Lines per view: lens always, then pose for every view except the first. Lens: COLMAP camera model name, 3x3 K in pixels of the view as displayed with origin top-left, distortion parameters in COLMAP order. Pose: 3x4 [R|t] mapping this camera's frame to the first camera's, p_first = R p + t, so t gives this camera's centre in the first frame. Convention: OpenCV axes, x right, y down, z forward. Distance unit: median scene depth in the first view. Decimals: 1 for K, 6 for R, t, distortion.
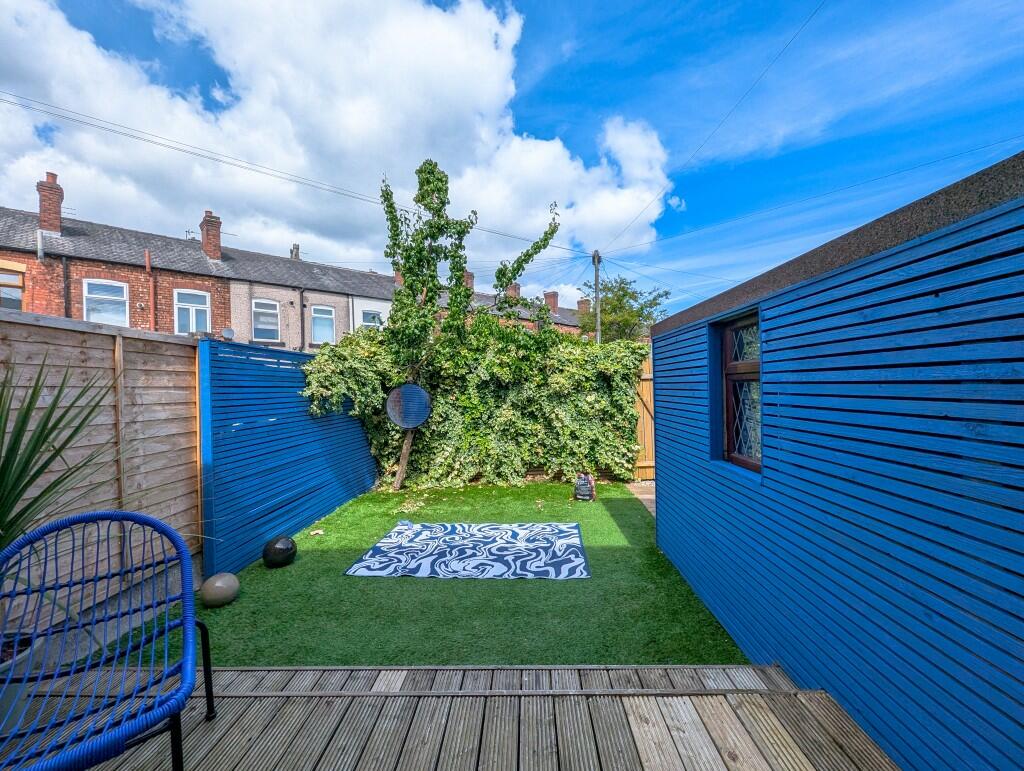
lens RADIAL K [[425.9, 0, 514.0], [0, 425.9, 388.0], [0, 0, 1]] dist [-0.000140, -0.000236]
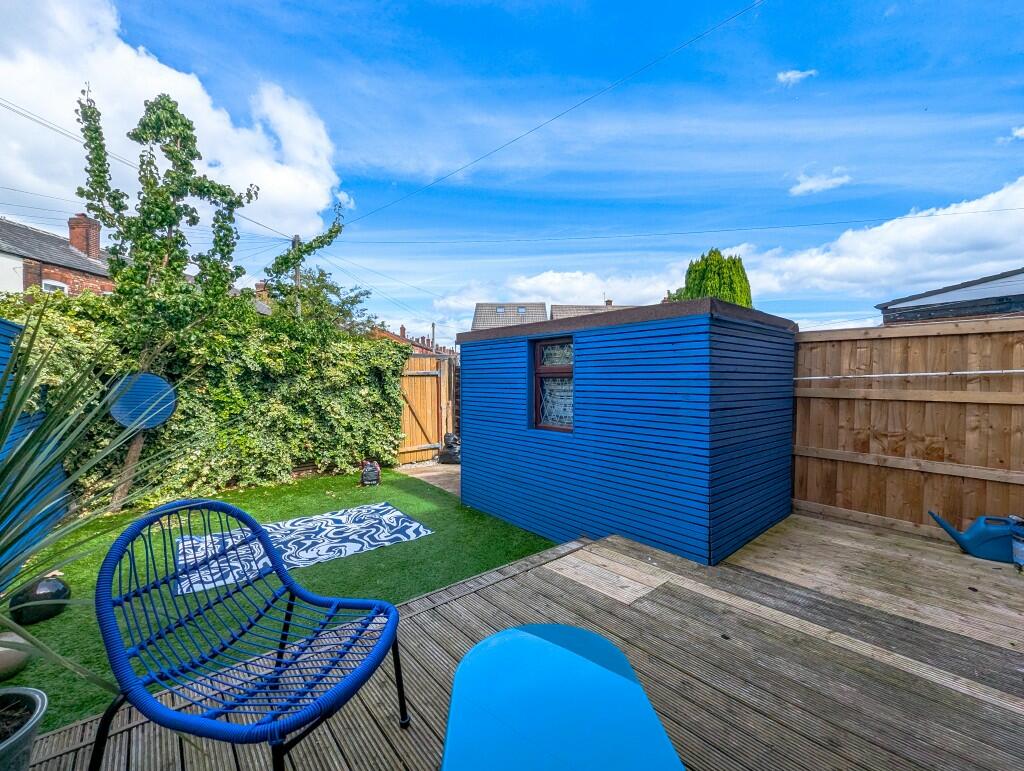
lens RADIAL K [[425.9, 0, 516.2], [0, 425.9, 383.4], [0, 0, 1]] dist [-0.000140, -0.000236]
pose [[0.740586, 0.014389, 0.671808, -0.256899], [-0.011993, 0.999894, -0.008196, 0.008073], [-0.671855, -0.001987, 0.740680, -0.044117]]
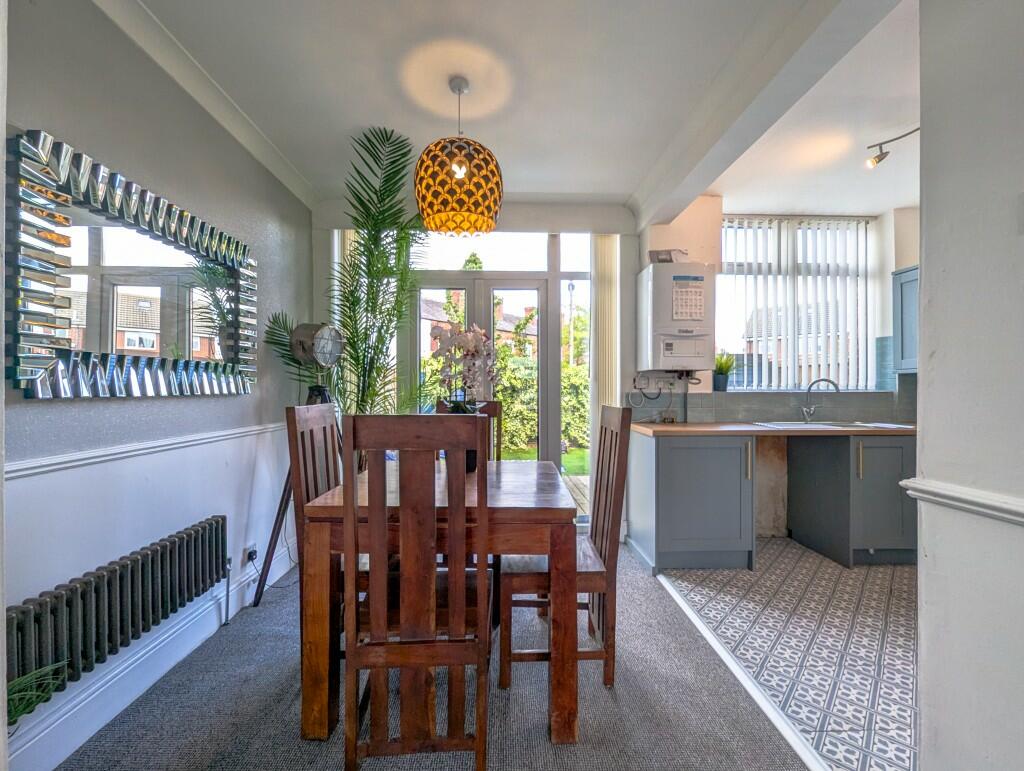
lens RADIAL K [[430.4, 0, 518.2], [0, 430.4, 386.9], [0, 0, 1]] dist [0.000902, 0.000314]
pose [[0.996854, 0.024208, 0.075466, -0.150159], [-0.023274, 0.999642, -0.013233, 0.003843], [-0.075759, 0.011435, 0.997061, -0.738950]]
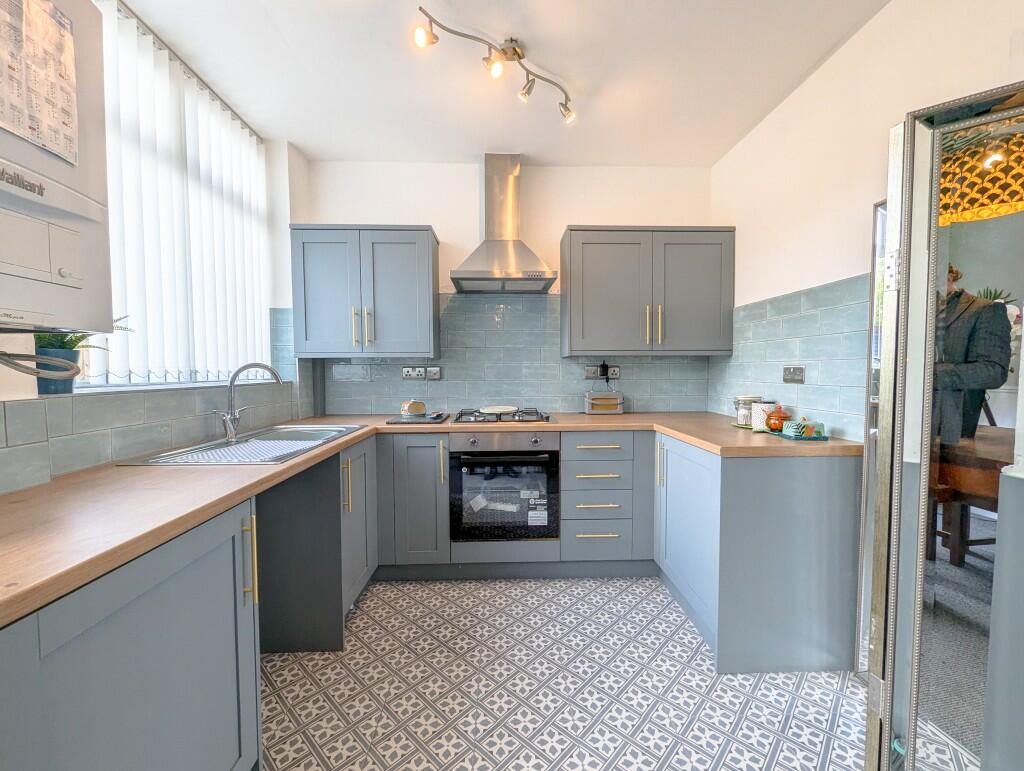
lens RADIAL K [[425.9, 0, 518.7], [0, 425.9, 387.0], [0, 0, 1]] dist [-0.000140, -0.000236]
pose [[-0.075223, -0.017281, 0.997017, -0.068668], [0.012704, 0.999752, 0.018286, -0.007387], [-0.997086, 0.014041, -0.074984, -0.418668]]
